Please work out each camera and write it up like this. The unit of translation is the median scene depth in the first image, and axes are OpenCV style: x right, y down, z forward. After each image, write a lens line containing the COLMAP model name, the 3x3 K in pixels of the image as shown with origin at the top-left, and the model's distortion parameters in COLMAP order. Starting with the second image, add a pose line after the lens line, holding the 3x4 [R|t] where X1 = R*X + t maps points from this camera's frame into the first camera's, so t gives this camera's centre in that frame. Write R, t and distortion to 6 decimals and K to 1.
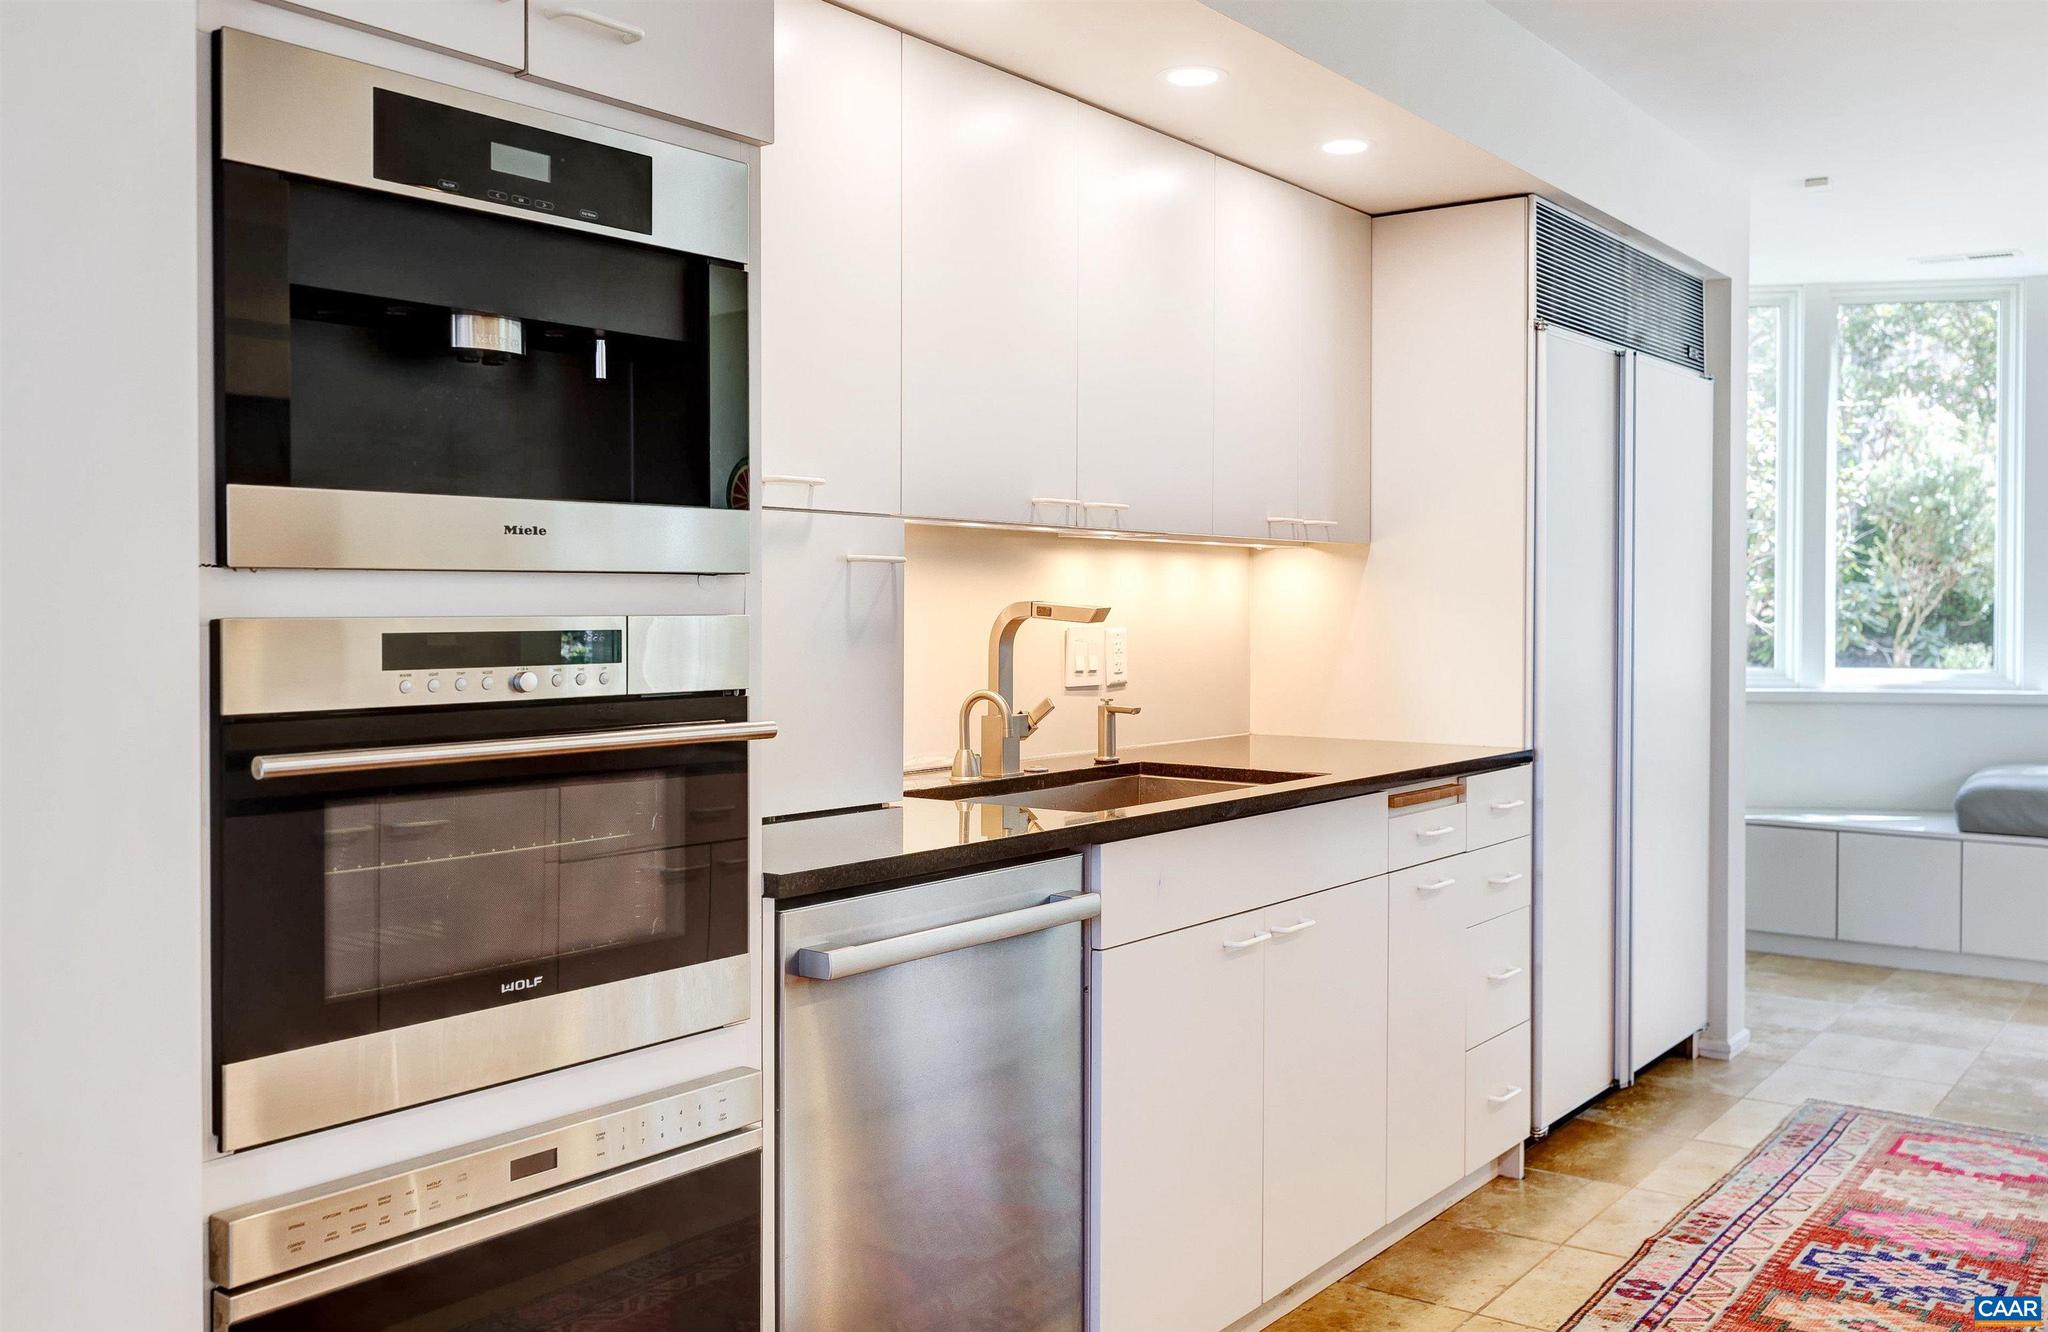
lens RADIAL K [[1788.1, 0, 1024.7], [0, 1788.1, 614.5], [0, 0, 1]] dist [-0.000681, 0.000379]
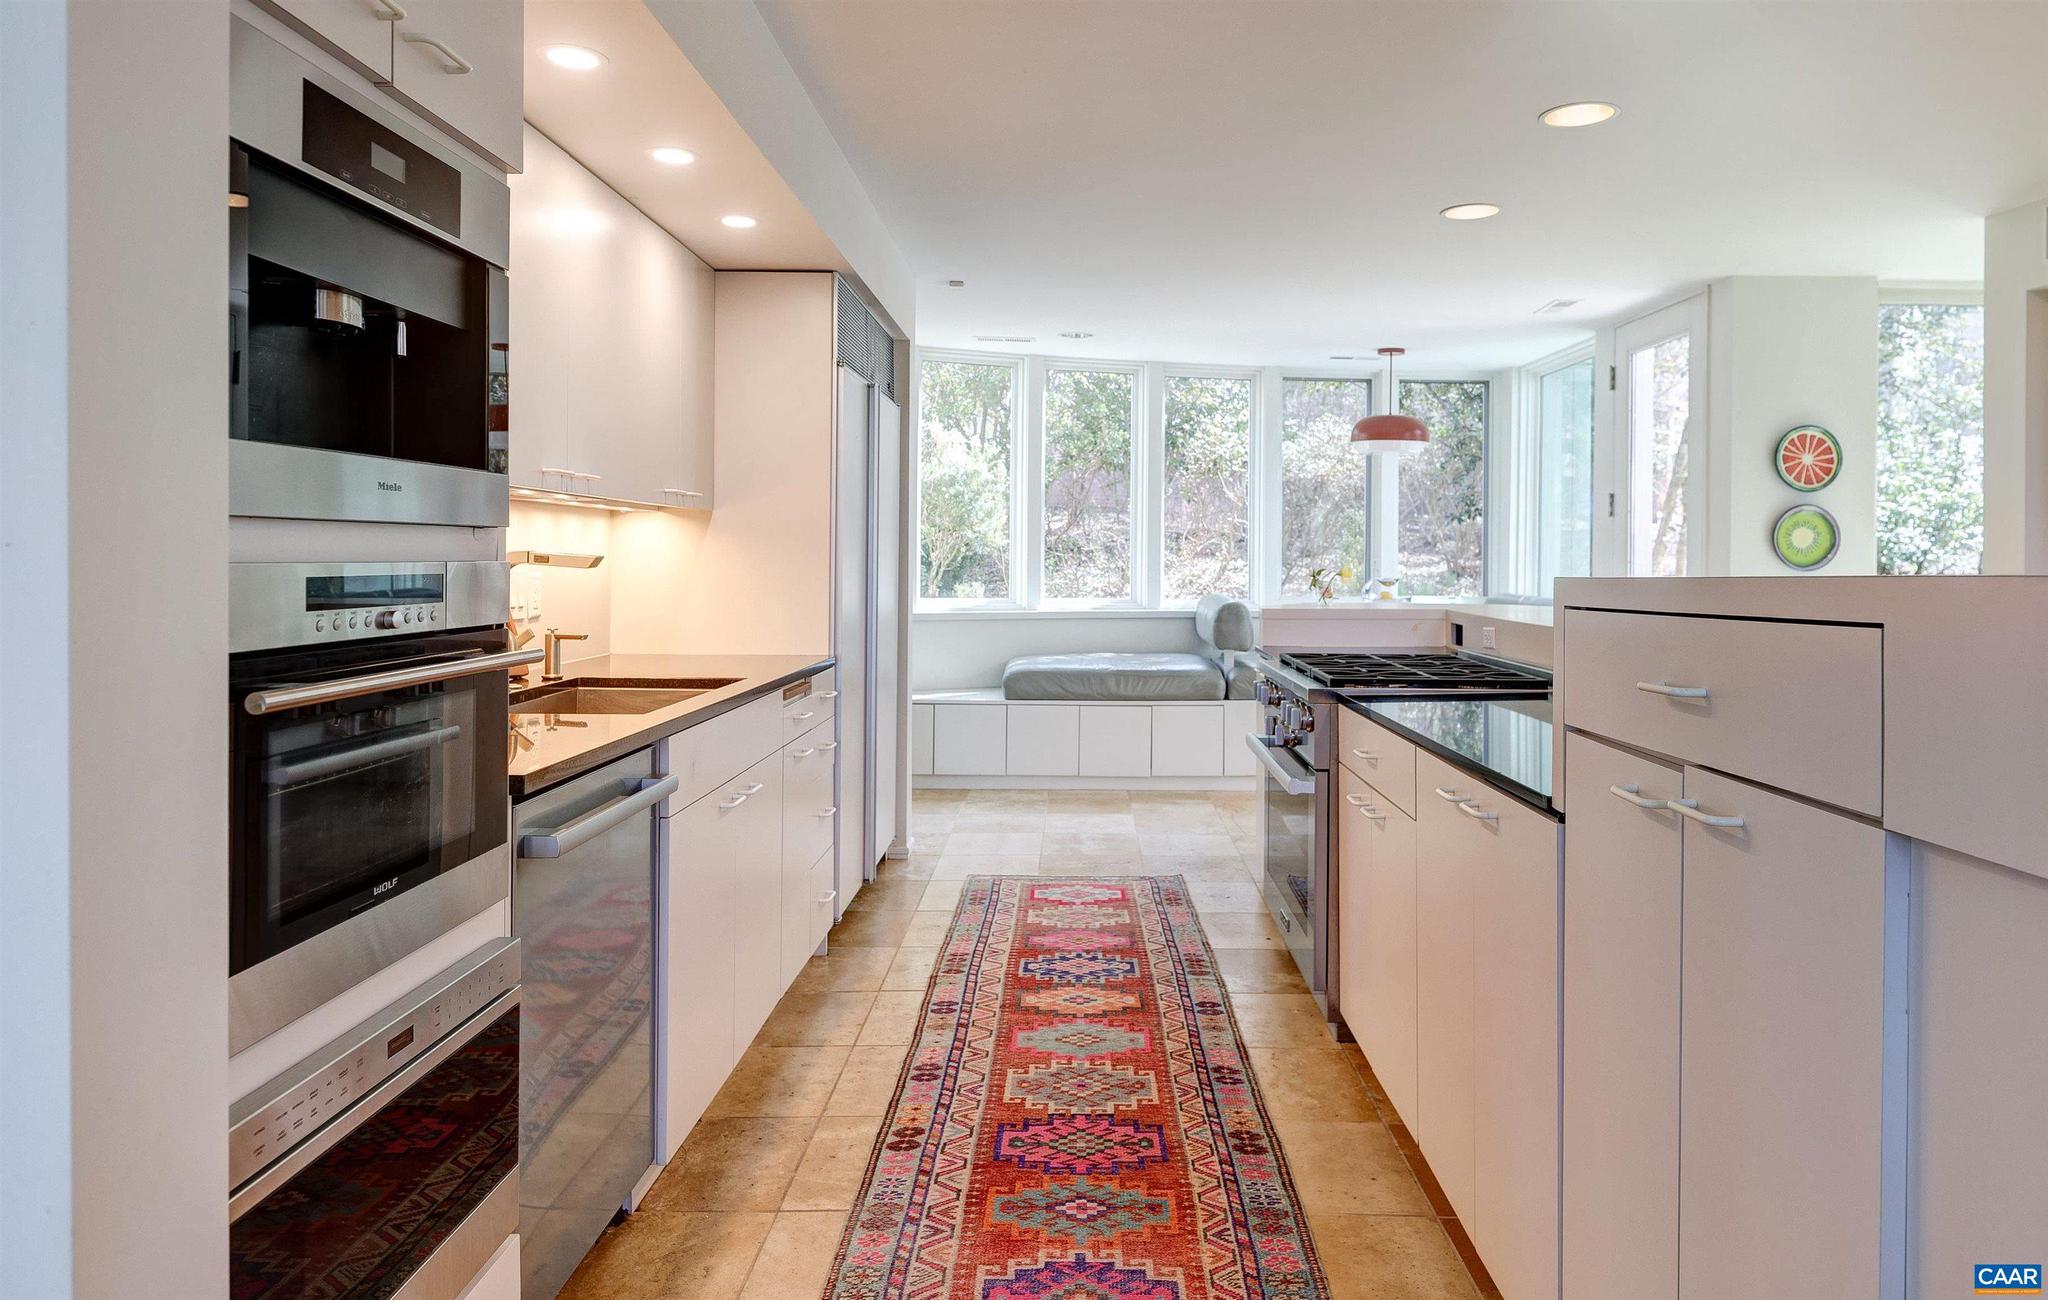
lens RADIAL K [[1320.6, 0, 1078.8], [0, 1320.6, 562.9], [0, 0, 1]] dist [-0.001520, 0.000109]
pose [[0.797827, 0.002879, 0.602879, -0.234020], [-0.002986, 0.999995, -0.000824, 0.000572], [-0.602879, -0.001143, 0.797832, 0.035669]]
